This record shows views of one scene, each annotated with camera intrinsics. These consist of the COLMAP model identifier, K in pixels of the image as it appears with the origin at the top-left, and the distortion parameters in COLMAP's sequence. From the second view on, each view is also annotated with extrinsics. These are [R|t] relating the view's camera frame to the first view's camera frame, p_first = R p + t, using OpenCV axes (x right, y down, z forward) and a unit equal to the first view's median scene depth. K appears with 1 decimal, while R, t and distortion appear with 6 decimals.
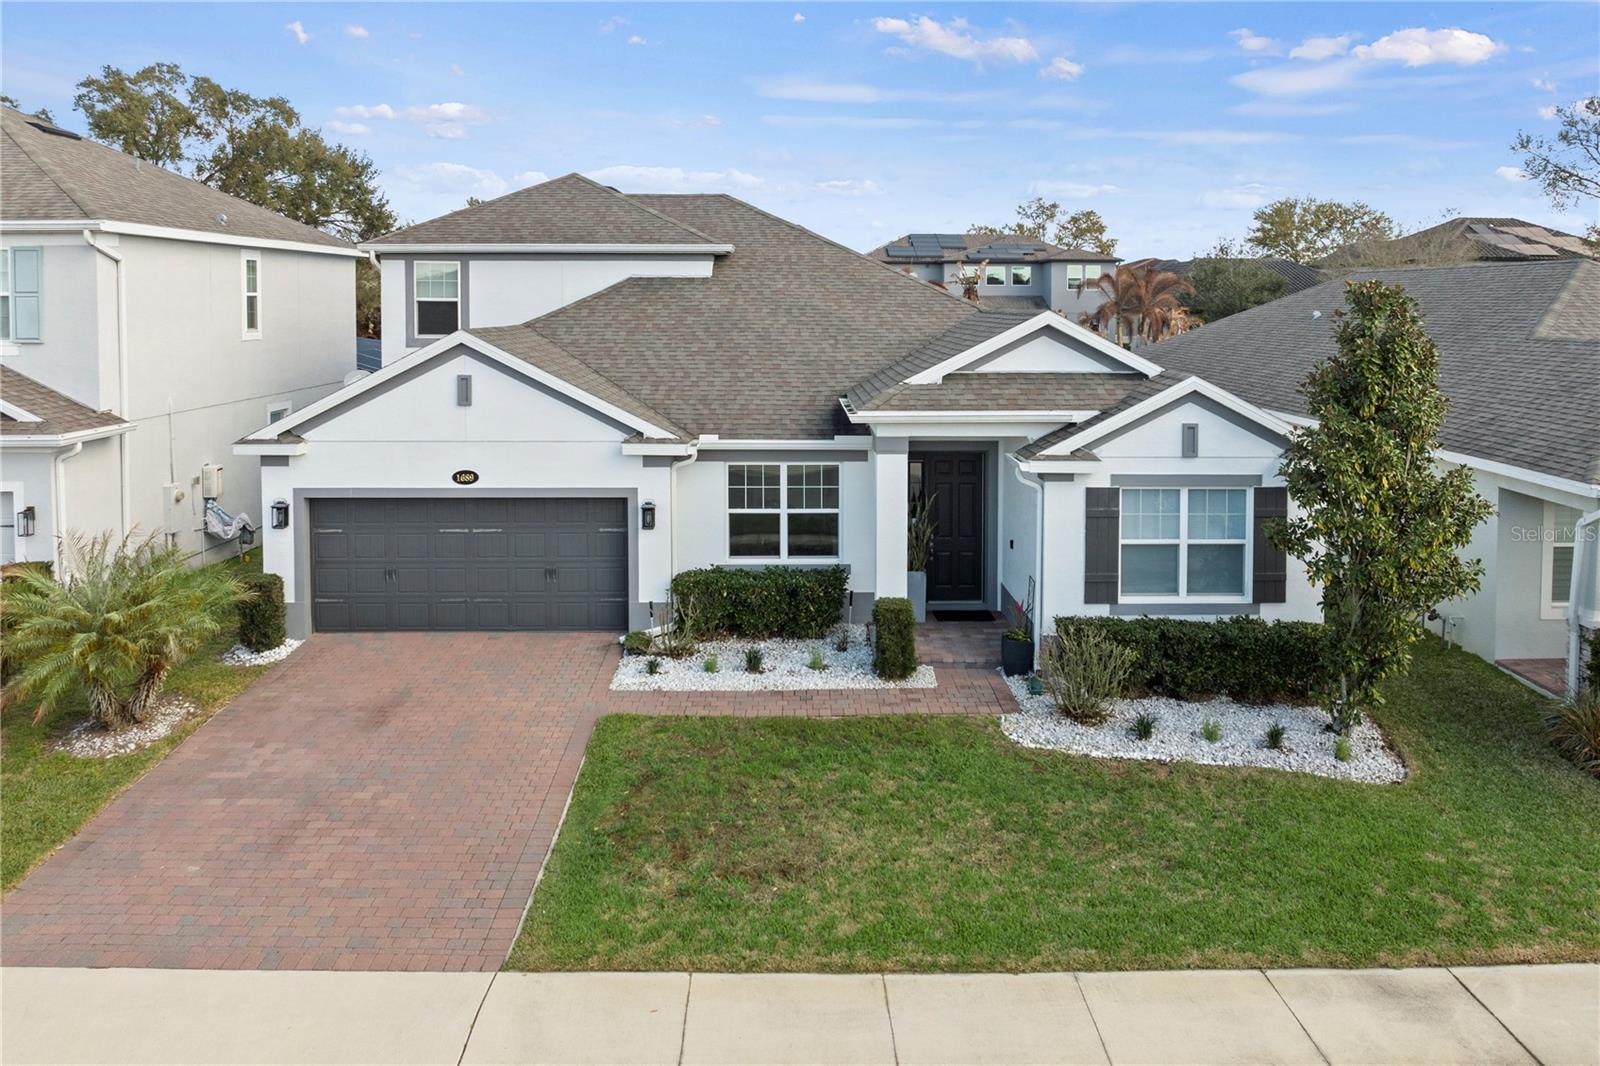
lens RADIAL K [[1163.7, 0, 883.4], [0, 1163.7, 532.0], [0, 0, 1]] dist [-0.037724, -0.006248]
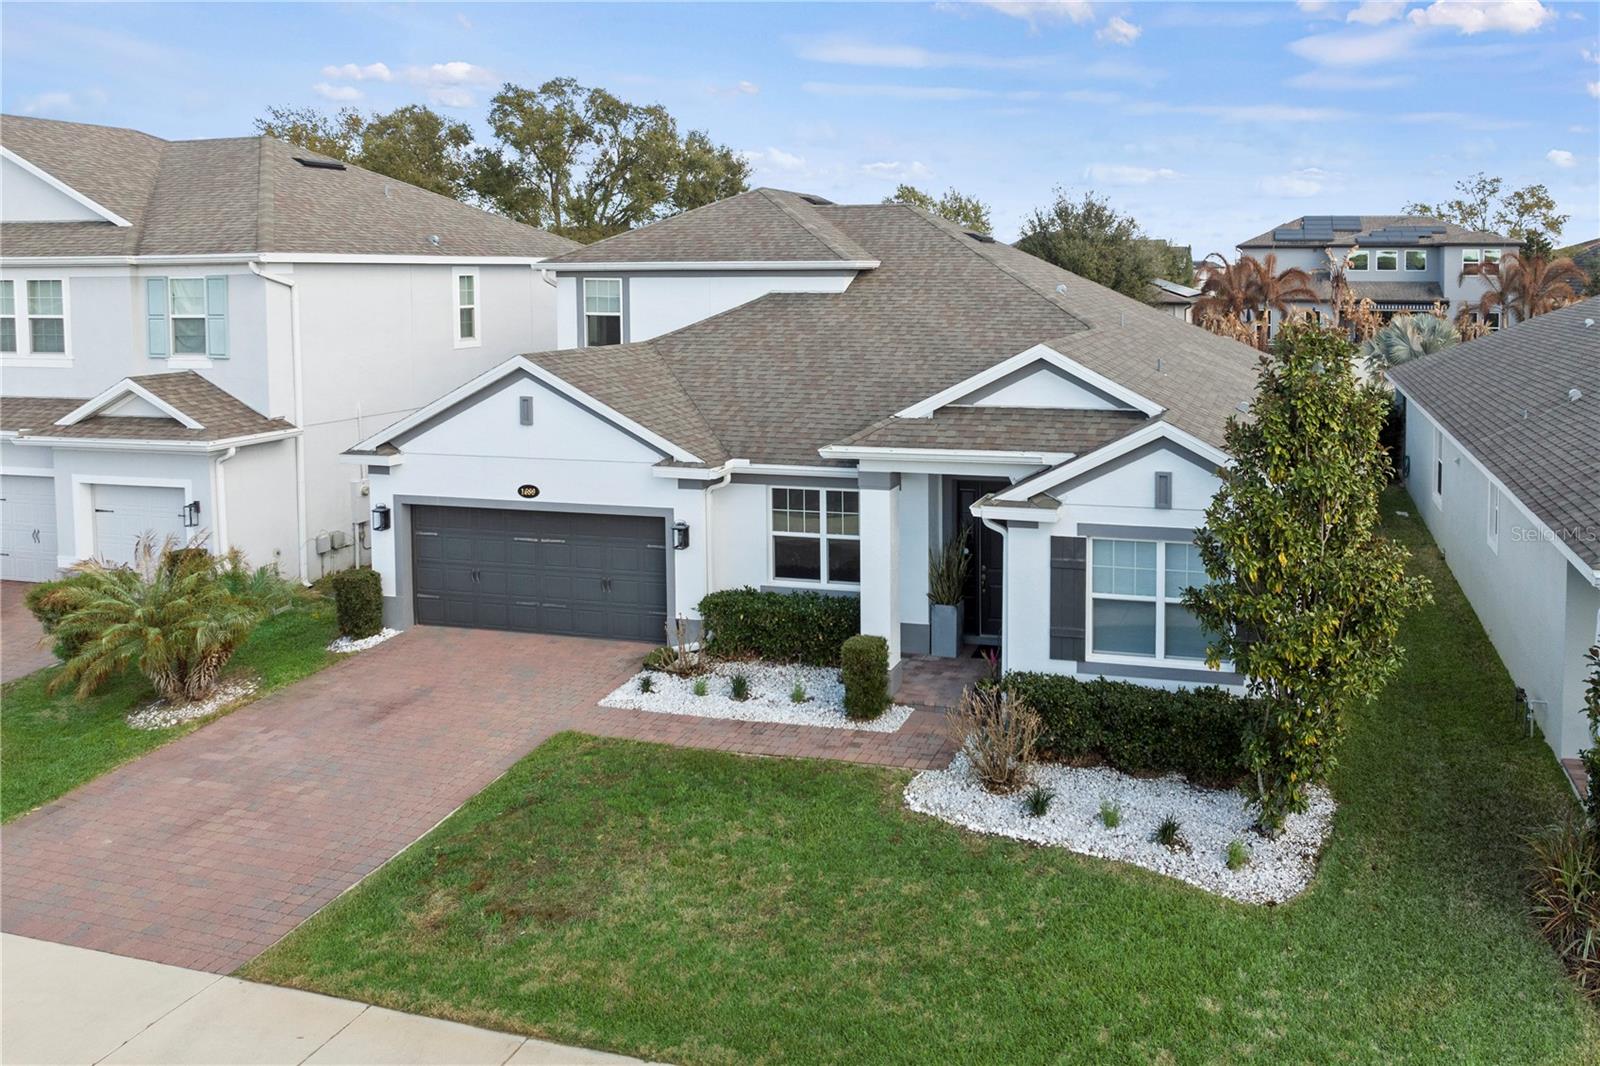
lens RADIAL K [[1163.7, 0, 883.4], [0, 1163.7, 532.0], [0, 0, 1]] dist [-0.037724, -0.006248]
pose [[0.963166, 0.048842, -0.264437, 0.269886], [-0.047167, 0.998807, 0.012681, -0.043160], [0.264740, 0.000259, 0.964320, 0.056522]]
